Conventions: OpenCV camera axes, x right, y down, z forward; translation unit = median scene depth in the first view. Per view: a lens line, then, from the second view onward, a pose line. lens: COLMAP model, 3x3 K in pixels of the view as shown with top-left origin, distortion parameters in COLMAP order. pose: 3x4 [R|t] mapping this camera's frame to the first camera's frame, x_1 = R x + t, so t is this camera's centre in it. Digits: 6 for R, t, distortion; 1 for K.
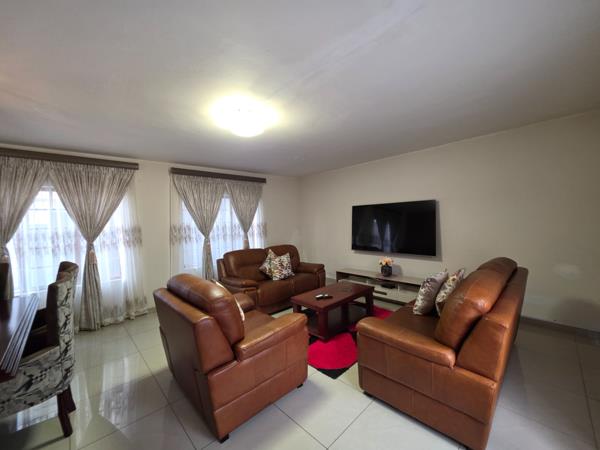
lens RADIAL K [[241.3, 0, 300.0], [0, 241.3, 225.0], [0, 0, 1]] dist [0.000237, -0.000030]
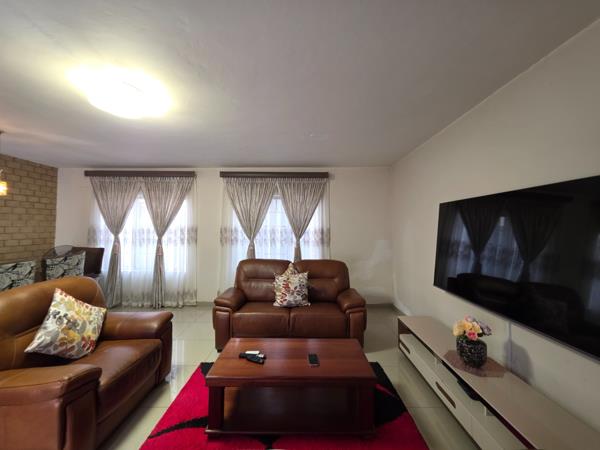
lens RADIAL K [[241.3, 0, 300.4], [0, 241.3, 221.9], [0, 0, 1]] dist [-0.001324, -0.000205]
pose [[0.729561, 0.021943, -0.683564, 0.454075], [-0.041804, 0.999047, -0.012547, -0.022817], [0.682637, 0.037730, 0.729783, 0.499429]]
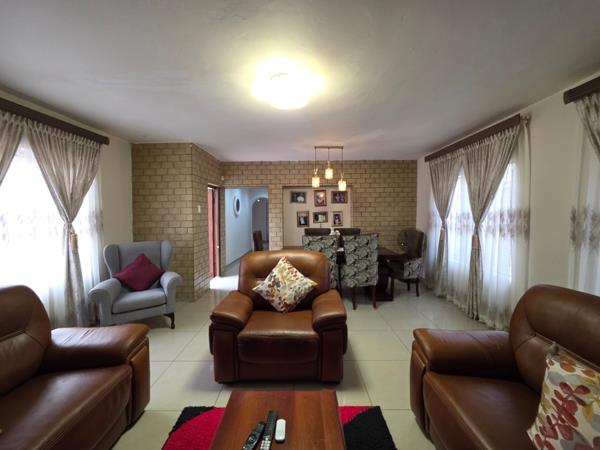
lens RADIAL K [[241.3, 0, 300.4], [0, 241.3, 221.9], [0, 0, 1]] dist [-0.001324, -0.000205]
pose [[-0.687705, 0.066364, -0.722951, 0.228875], [0.019039, 0.997119, 0.073421, -0.017927], [0.725741, 0.036728, -0.686987, 0.985907]]
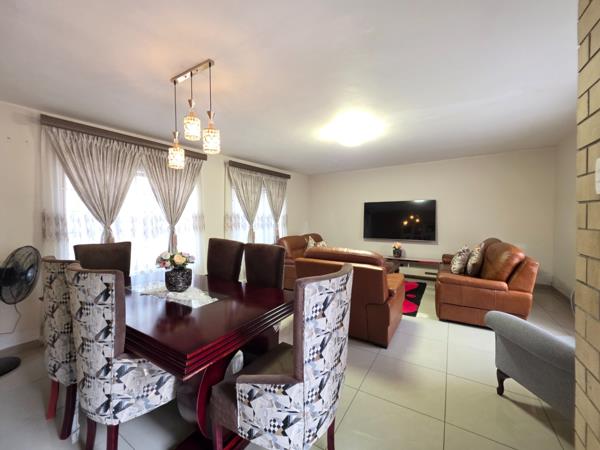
lens RADIAL K [[241.3, 0, 300.4], [0, 241.3, 221.9], [0, 0, 1]] dist [-0.001324, -0.000205]
pose [[0.970648, 0.020786, 0.239603, -0.493784], [-0.020016, 0.999784, -0.005649, 0.042158], [-0.239669, 0.000687, 0.970854, -0.146011]]
